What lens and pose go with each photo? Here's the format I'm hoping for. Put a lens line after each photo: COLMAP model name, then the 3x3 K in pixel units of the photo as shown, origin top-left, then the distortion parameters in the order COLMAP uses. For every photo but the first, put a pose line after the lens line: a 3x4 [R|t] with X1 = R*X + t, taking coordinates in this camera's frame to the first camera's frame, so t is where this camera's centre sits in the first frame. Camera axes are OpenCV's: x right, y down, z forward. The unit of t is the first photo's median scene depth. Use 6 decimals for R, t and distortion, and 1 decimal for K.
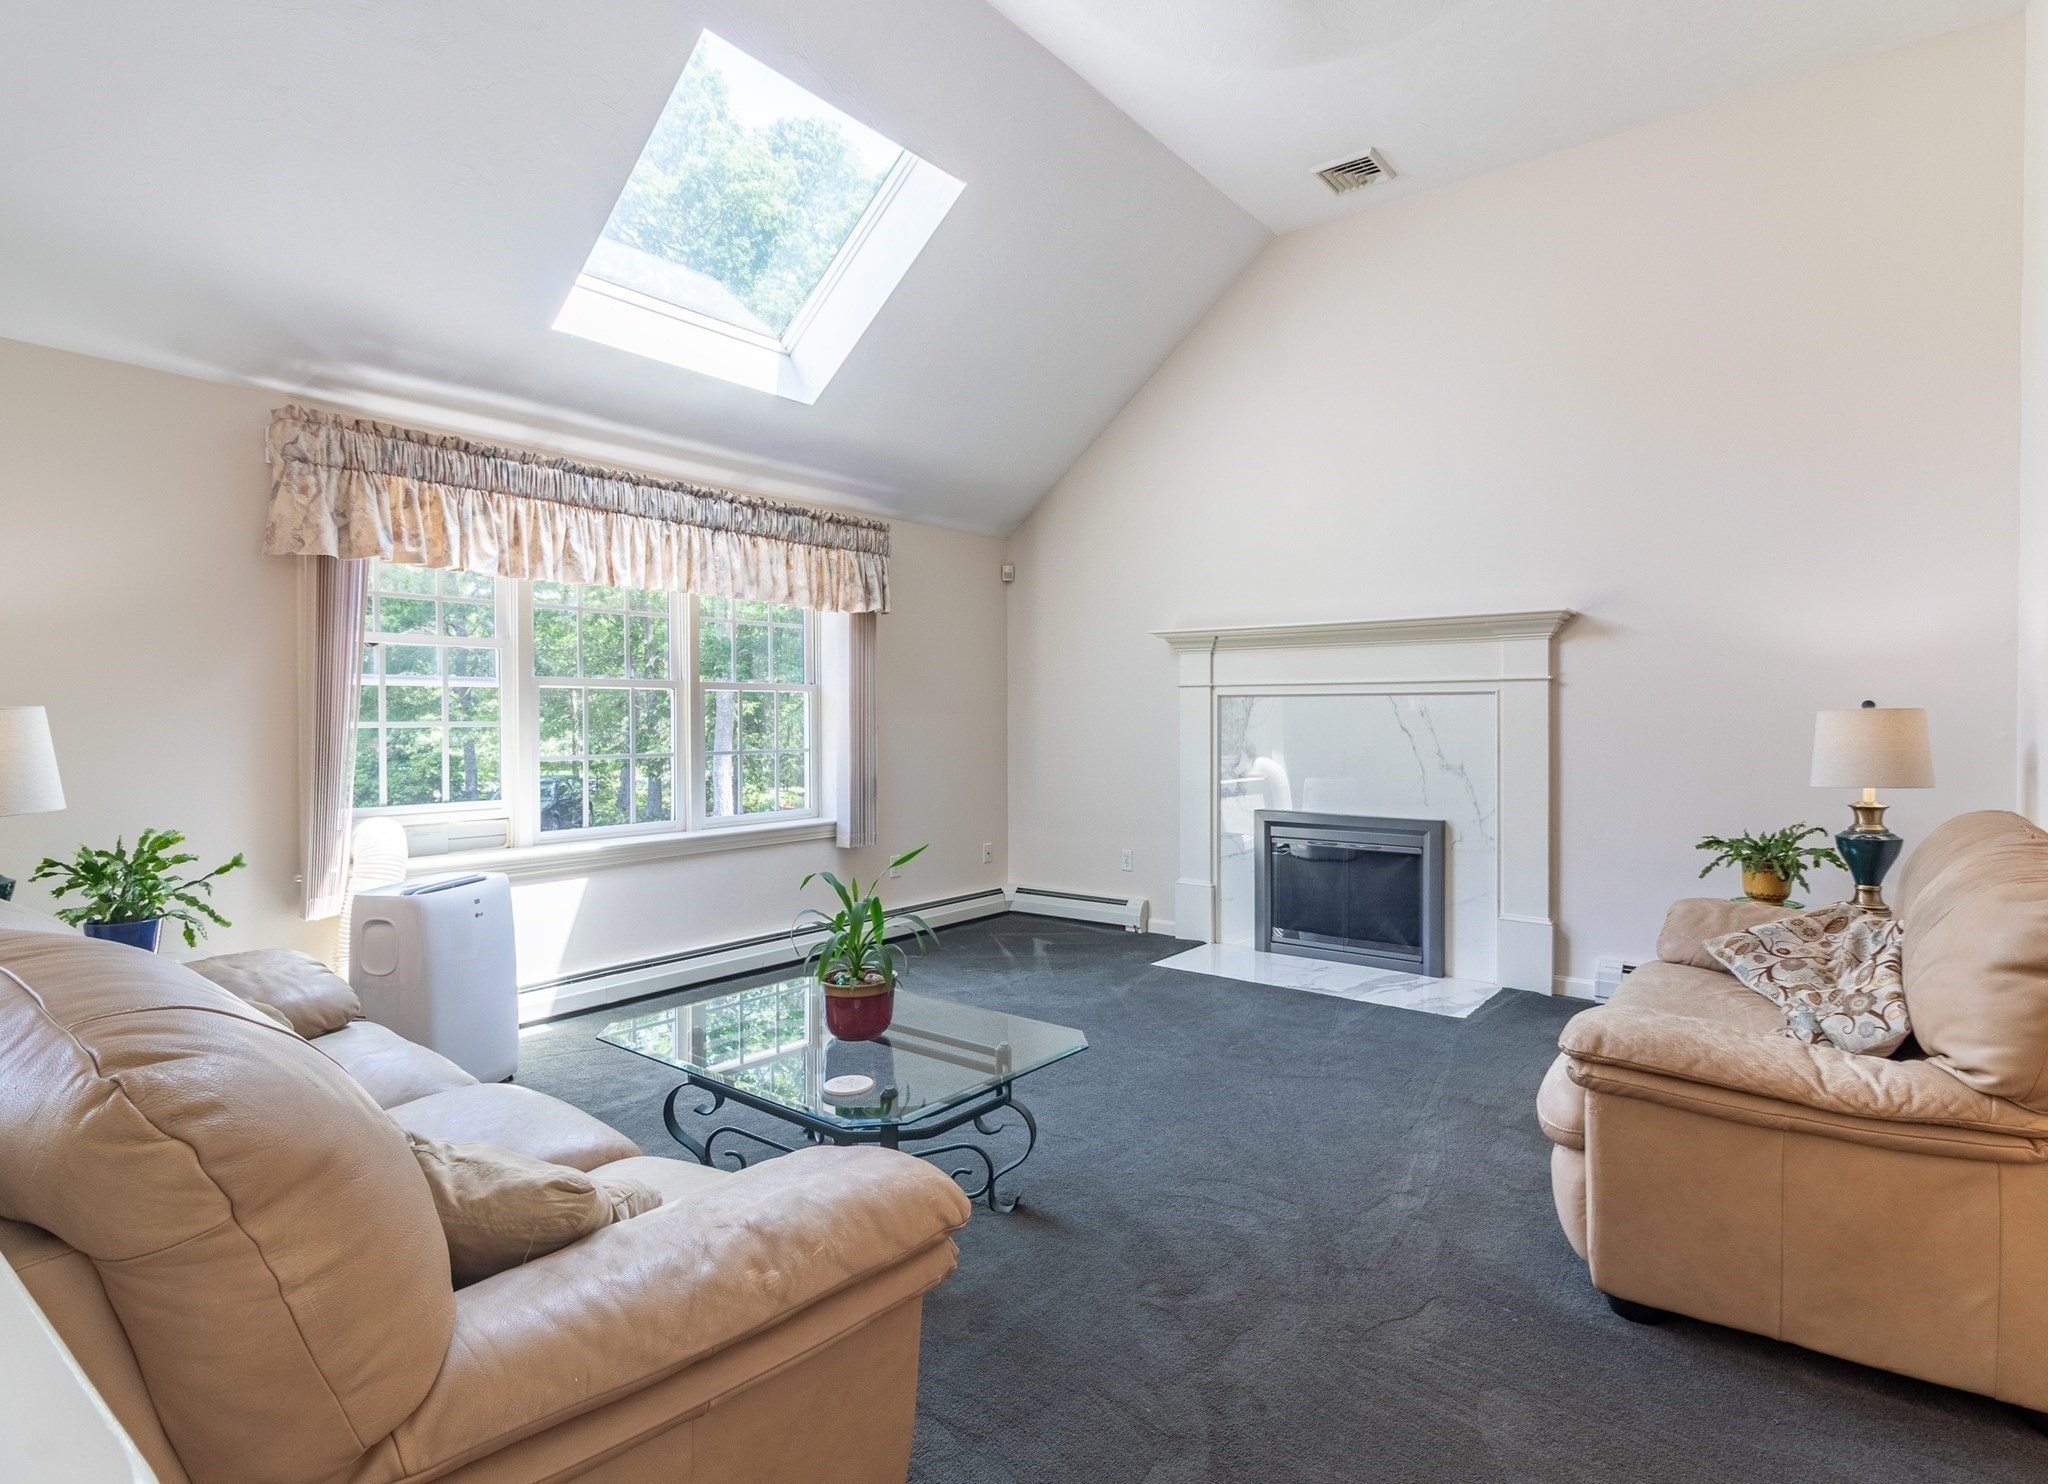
lens RADIAL K [[1052.1, 0, 1030.6], [0, 1052.1, 722.2], [0, 0, 1]] dist [0.000823, 0.000140]
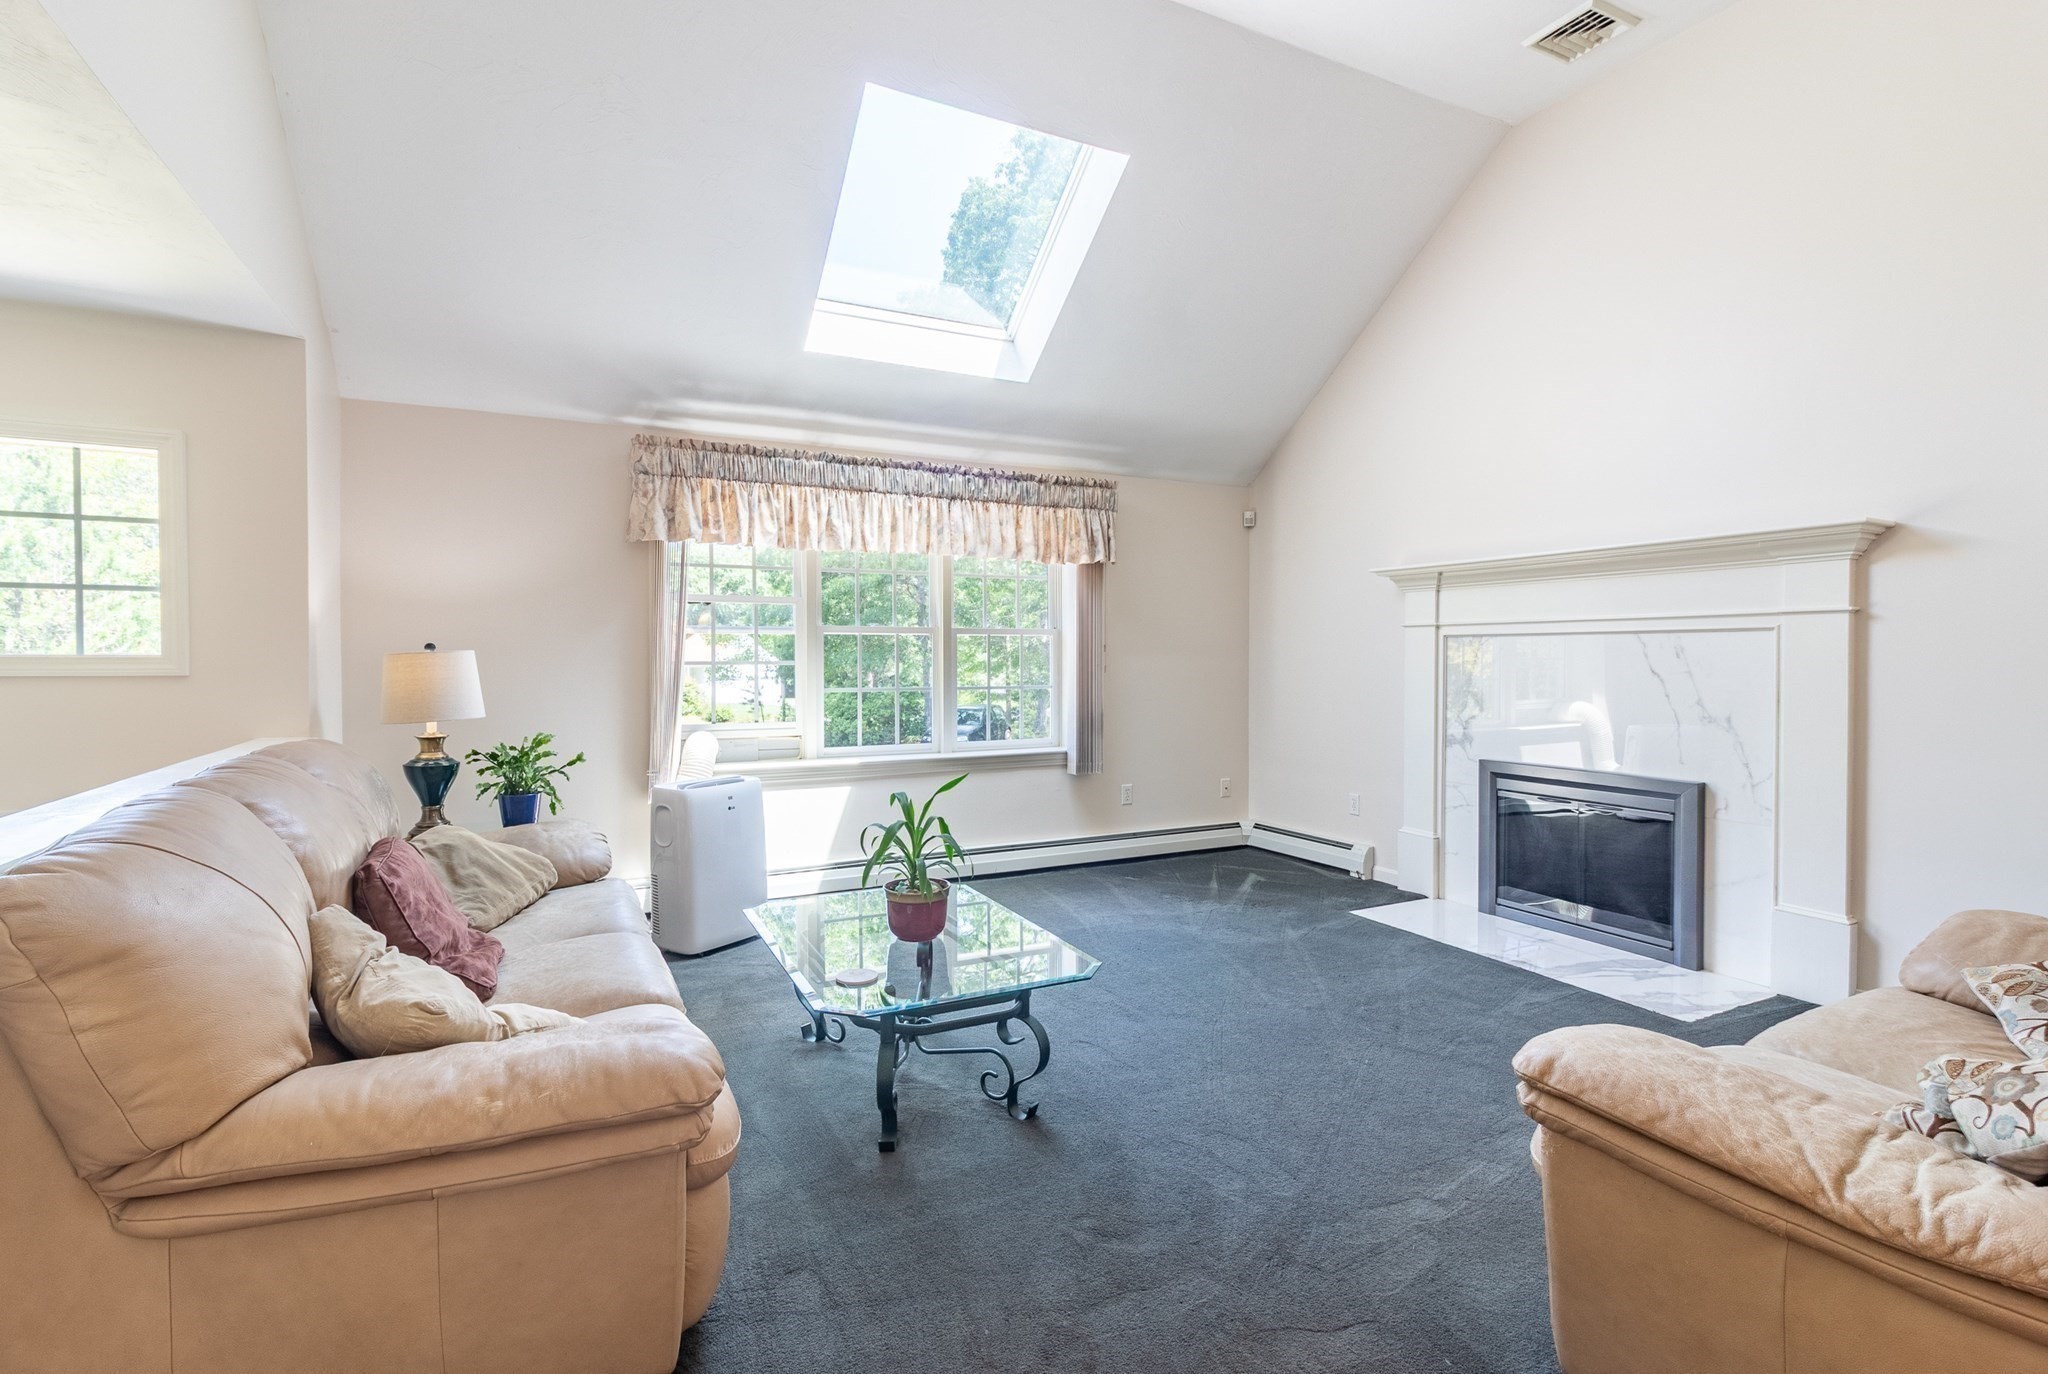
lens RADIAL K [[942.5, 0, 1022.4], [0, 942.5, 672.0], [0, 0, 1]] dist [-0.000280, -0.000276]
pose [[0.889351, 0.008439, -0.457146, 0.281058], [-0.003532, 0.999927, 0.011589, -0.001433], [0.457211, -0.008692, 0.889316, 0.101389]]
